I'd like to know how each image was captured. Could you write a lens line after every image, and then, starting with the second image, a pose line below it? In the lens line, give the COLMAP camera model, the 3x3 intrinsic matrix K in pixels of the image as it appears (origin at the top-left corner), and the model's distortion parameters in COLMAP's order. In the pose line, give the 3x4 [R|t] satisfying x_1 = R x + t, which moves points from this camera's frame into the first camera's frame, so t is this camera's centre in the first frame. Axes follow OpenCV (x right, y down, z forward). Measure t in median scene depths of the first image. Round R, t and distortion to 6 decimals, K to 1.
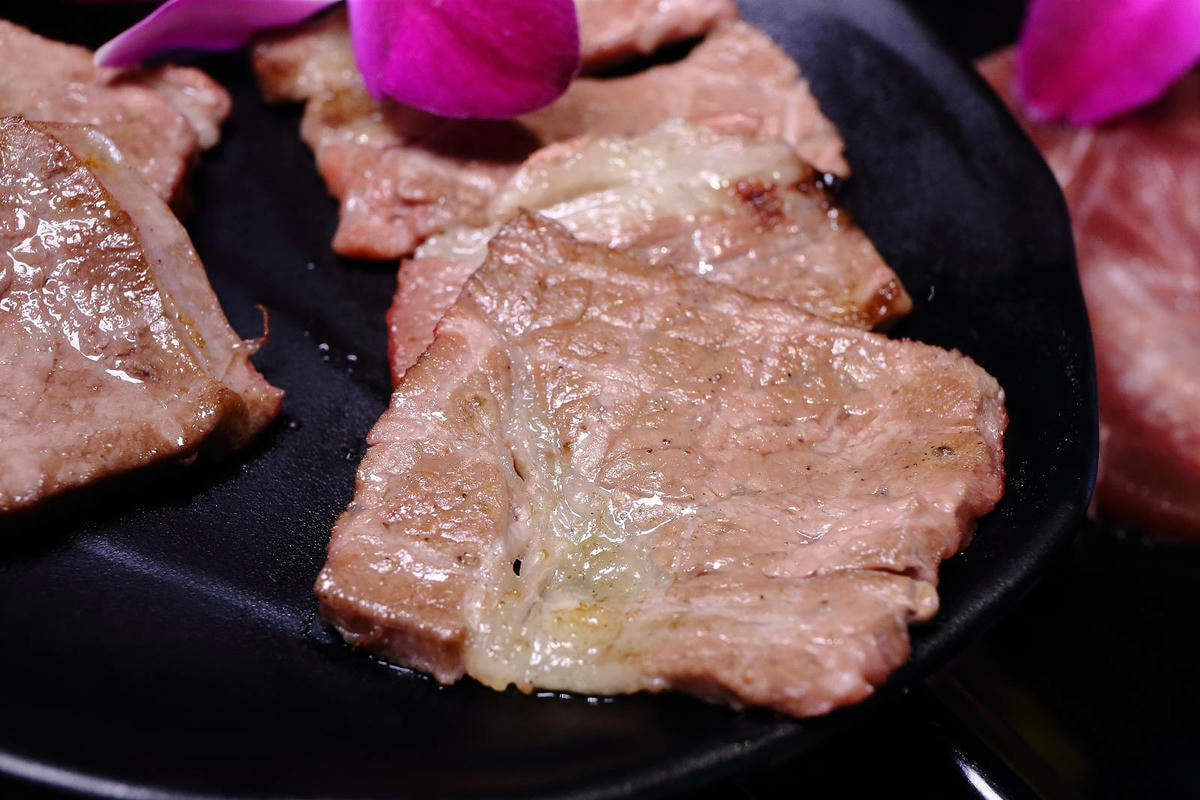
lens RADIAL K [[2407.2, 0, 597.3], [0, 2407.2, 403.4], [0, 0, 1]] dist [-0.121658, 0.000000]
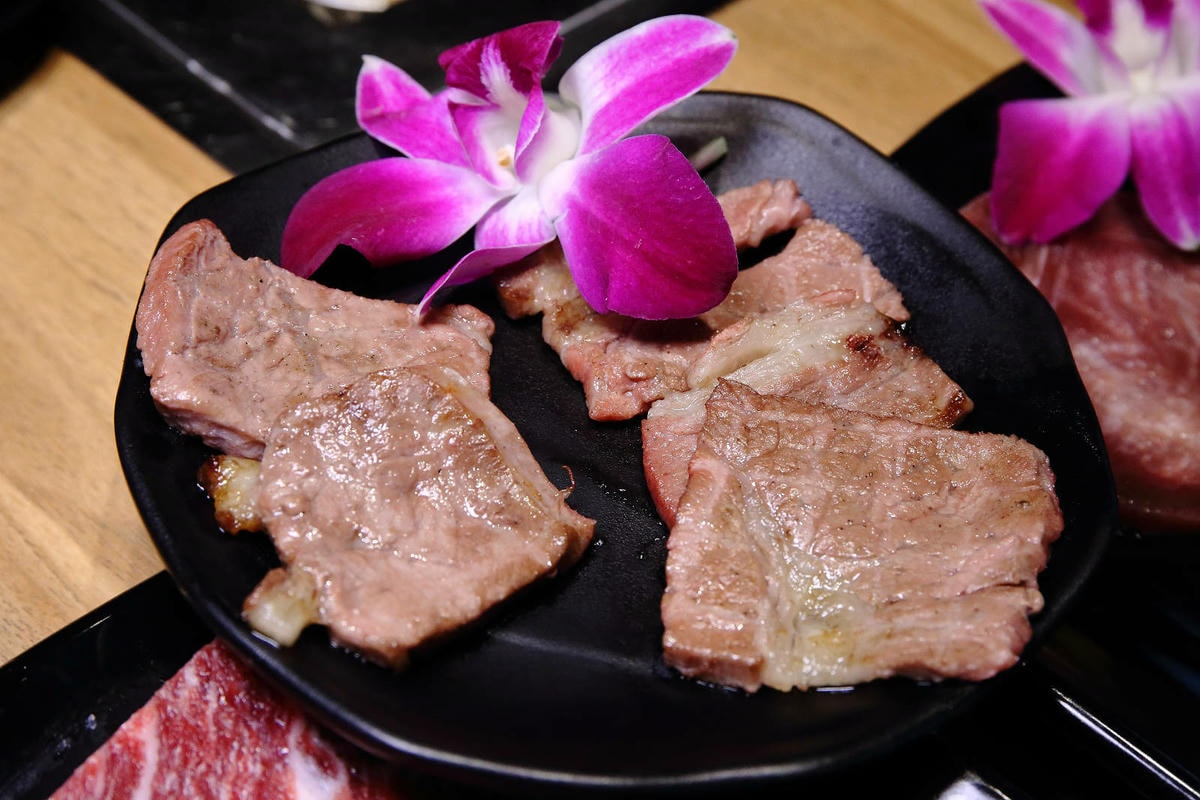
lens RADIAL K [[2407.2, 0, 601.8], [0, 2407.2, 400.9], [0, 0, 1]] dist [-0.121658, 0.000000]
pose [[0.989271, -0.130767, 0.065133, -0.218777], [0.130791, 0.991402, 0.003902, -0.087471], [-0.065084, 0.004659, 0.997869, -0.547988]]
